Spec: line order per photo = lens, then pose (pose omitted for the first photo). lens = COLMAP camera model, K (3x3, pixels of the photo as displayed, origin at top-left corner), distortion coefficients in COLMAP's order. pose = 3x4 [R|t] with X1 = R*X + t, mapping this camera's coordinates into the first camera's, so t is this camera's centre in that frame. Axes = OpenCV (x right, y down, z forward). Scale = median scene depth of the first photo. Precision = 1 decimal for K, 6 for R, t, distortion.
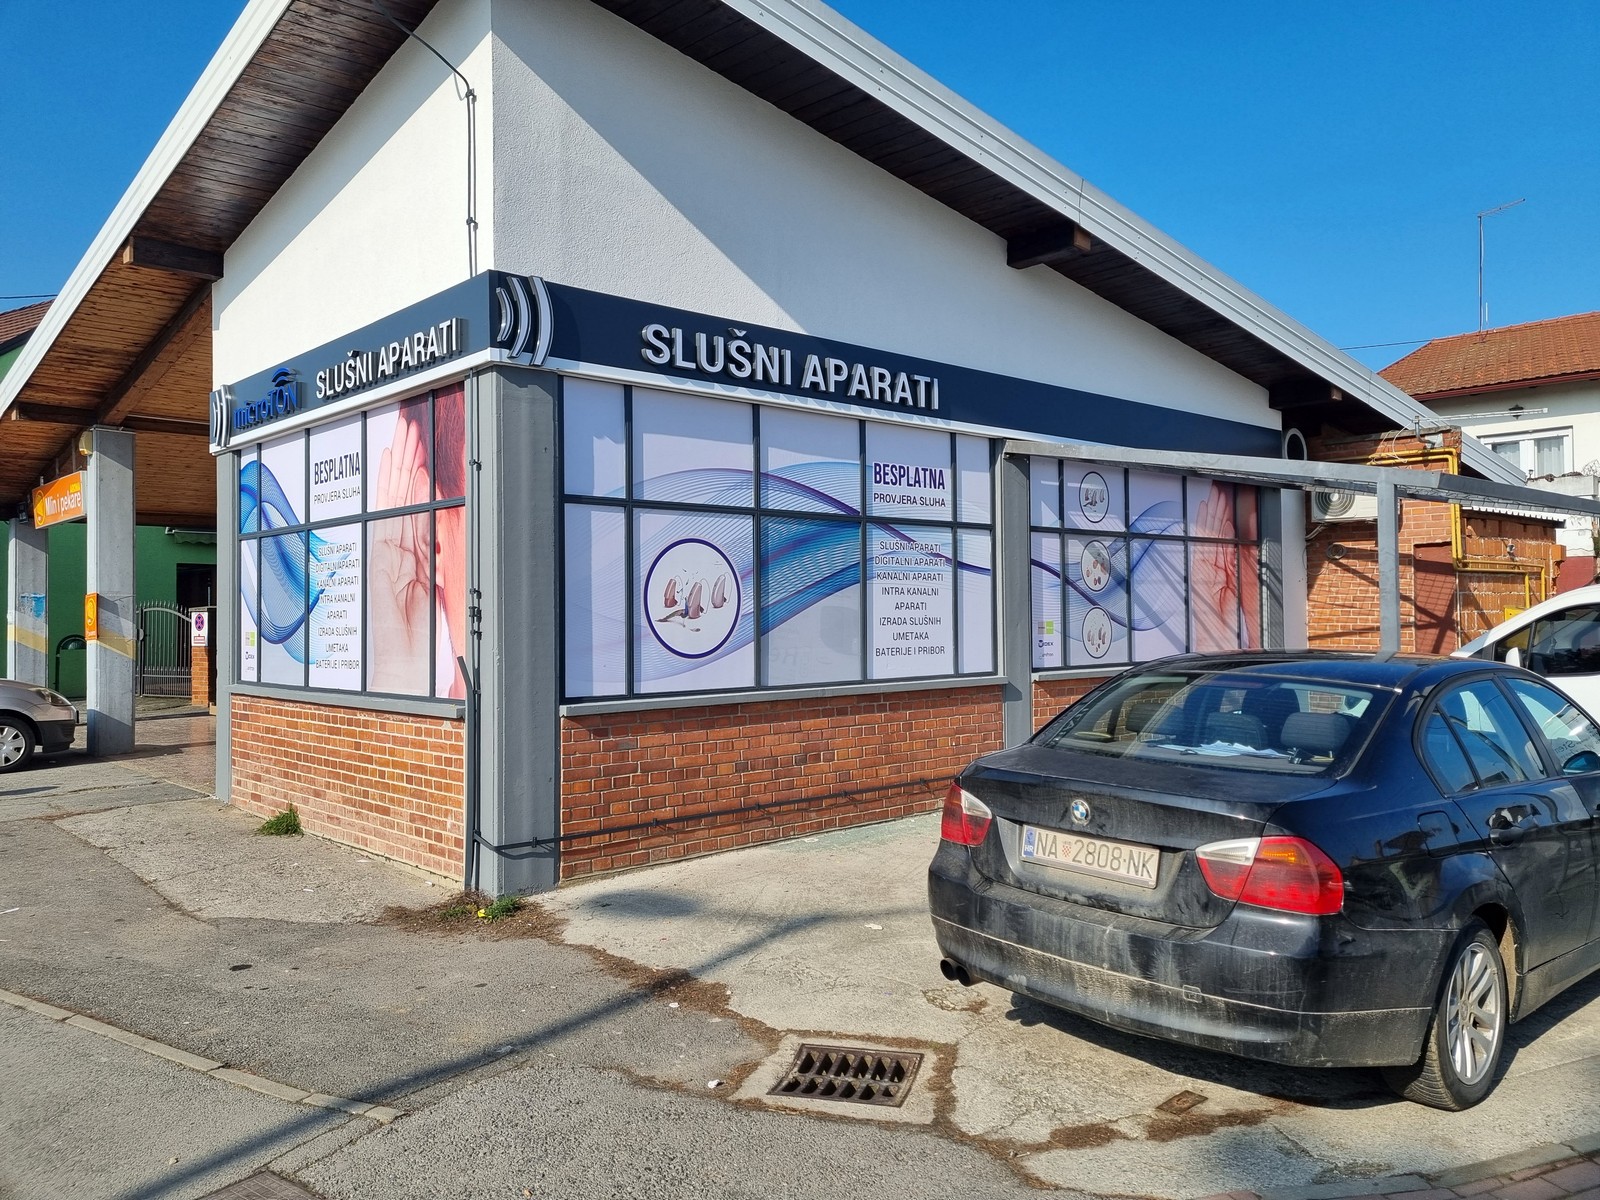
lens RADIAL K [[1225.2, 0, 800.0], [0, 1225.2, 600.0], [0, 0, 1]] dist [0.084474, -0.085832]
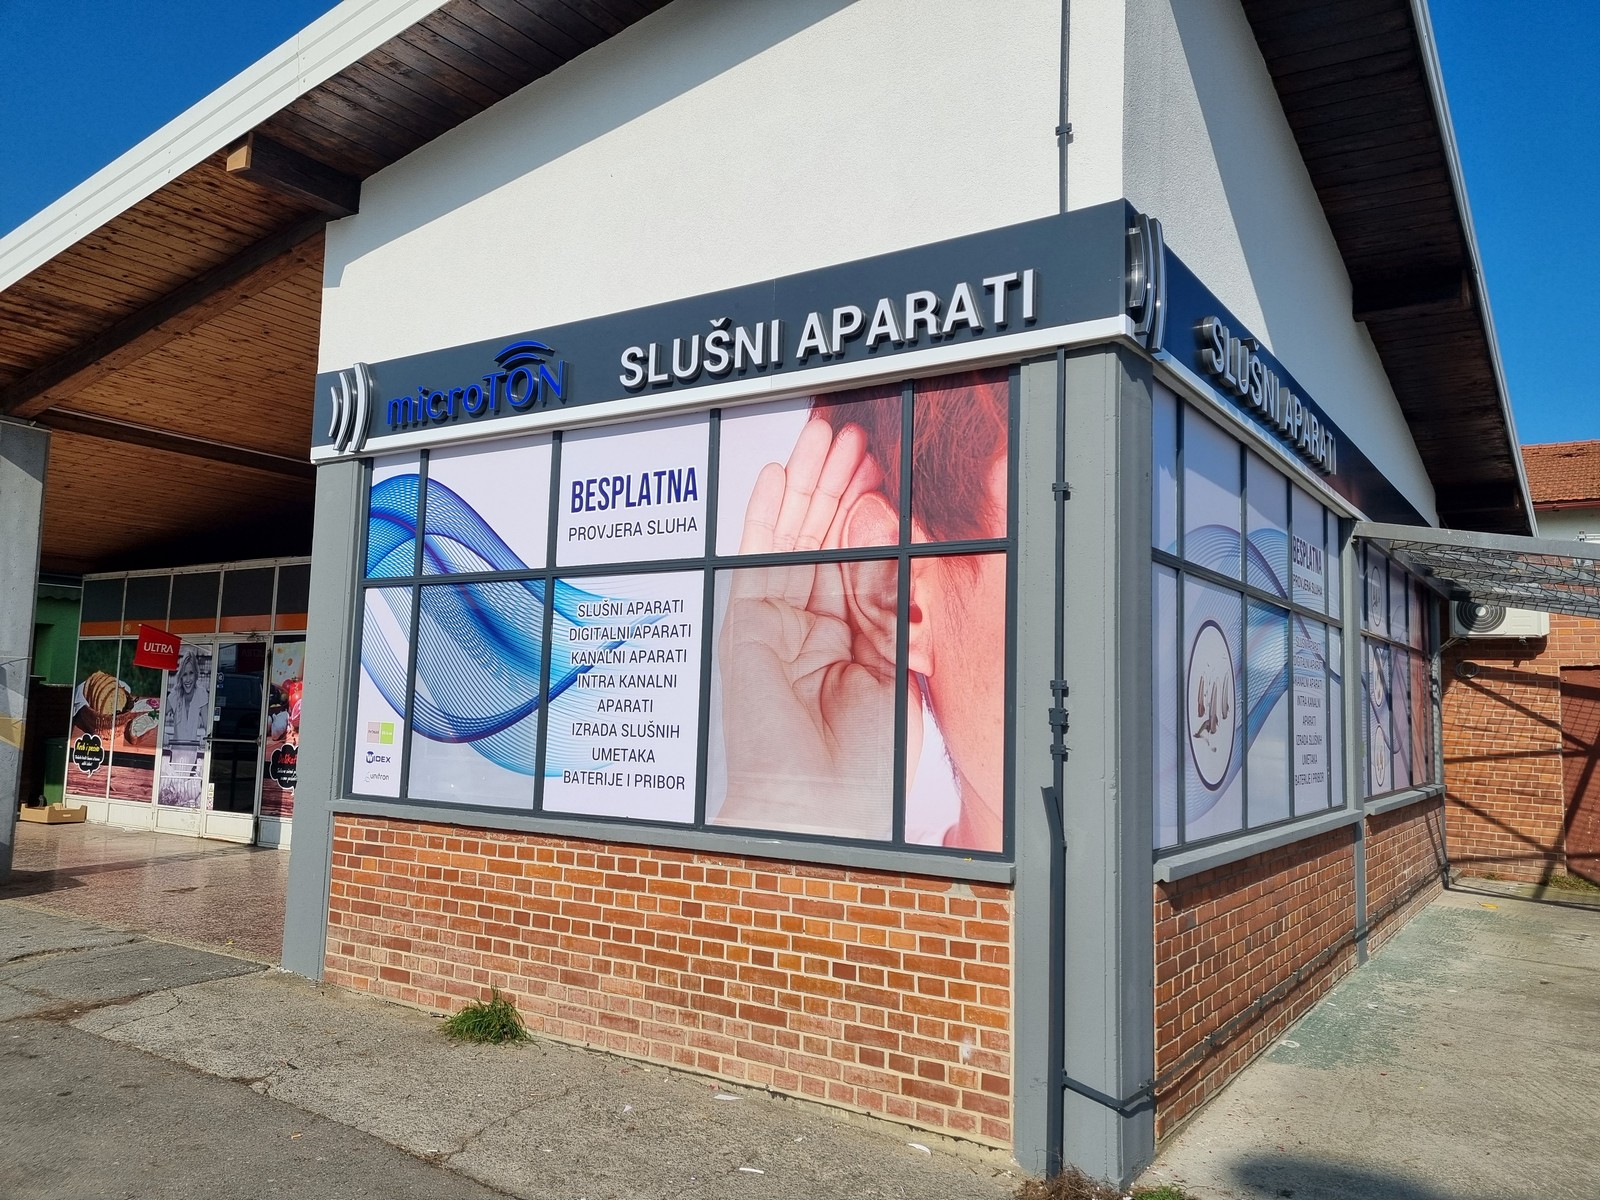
lens RADIAL K [[1225.2, 0, 800.0], [0, 1225.2, 600.0], [0, 0, 1]] dist [0.084474, -0.085832]
pose [[0.969725, 0.057085, 0.237433, -0.445304], [-0.039298, 0.996100, -0.078991, 0.003891], [-0.241016, 0.067269, 0.968187, 0.328637]]
